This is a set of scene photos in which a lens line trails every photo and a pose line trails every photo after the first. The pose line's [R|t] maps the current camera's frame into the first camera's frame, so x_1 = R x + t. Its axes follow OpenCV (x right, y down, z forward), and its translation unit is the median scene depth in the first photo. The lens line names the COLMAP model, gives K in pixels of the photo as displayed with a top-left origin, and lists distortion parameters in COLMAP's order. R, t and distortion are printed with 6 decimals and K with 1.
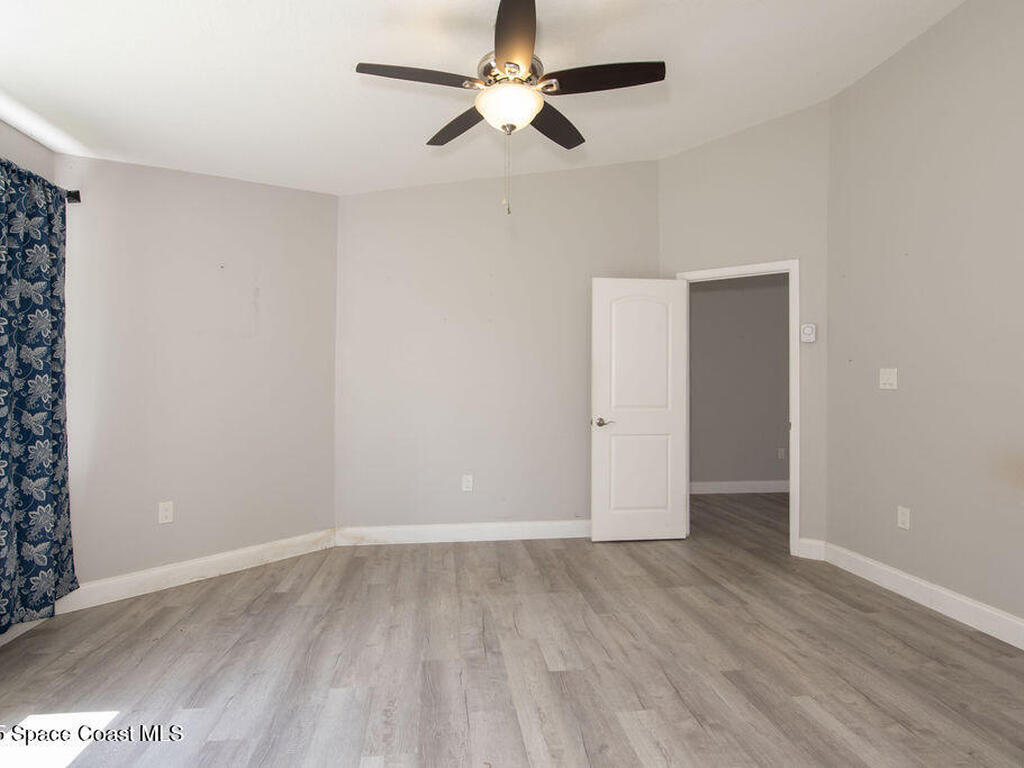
lens RADIAL K [[560.9, 0, 512.9], [0, 560.9, 386.1], [0, 0, 1]] dist [-0.002936, -0.015106]
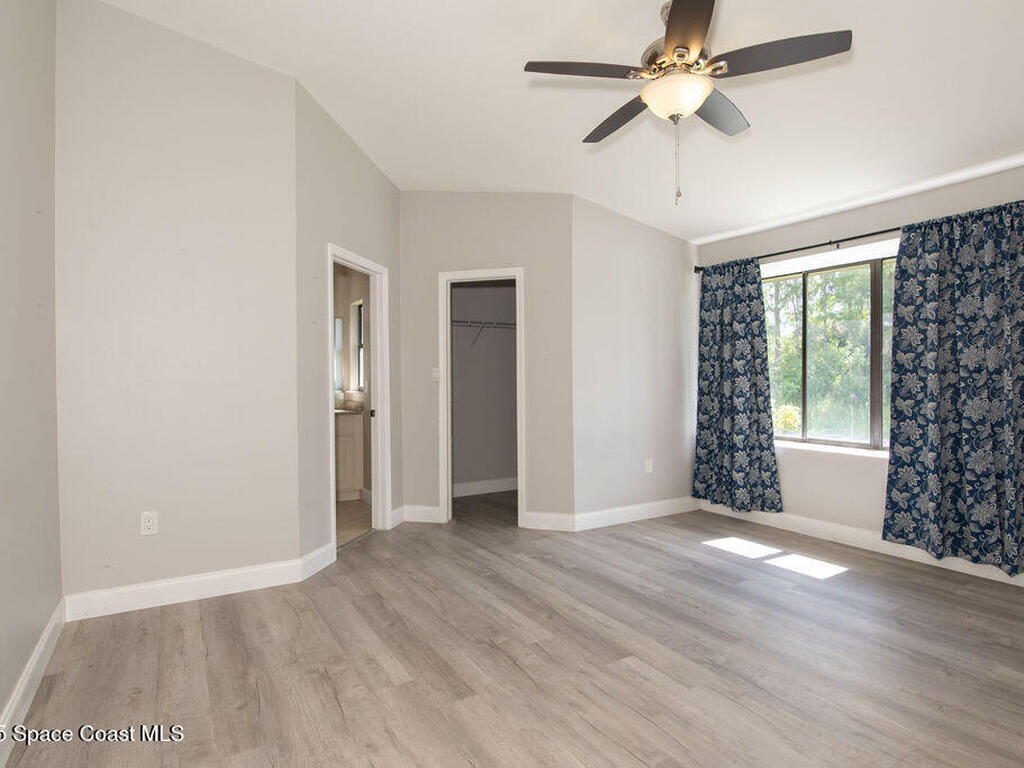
lens RADIAL K [[560.9, 0, 510.3], [0, 560.9, 377.6], [0, 0, 1]] dist [-0.002936, -0.015106]
pose [[-0.916198, 0.000008, -0.400727, 0.676002], [0.001965, 0.999988, -0.004472, -0.000604], [0.400722, -0.004885, -0.916187, 1.828622]]
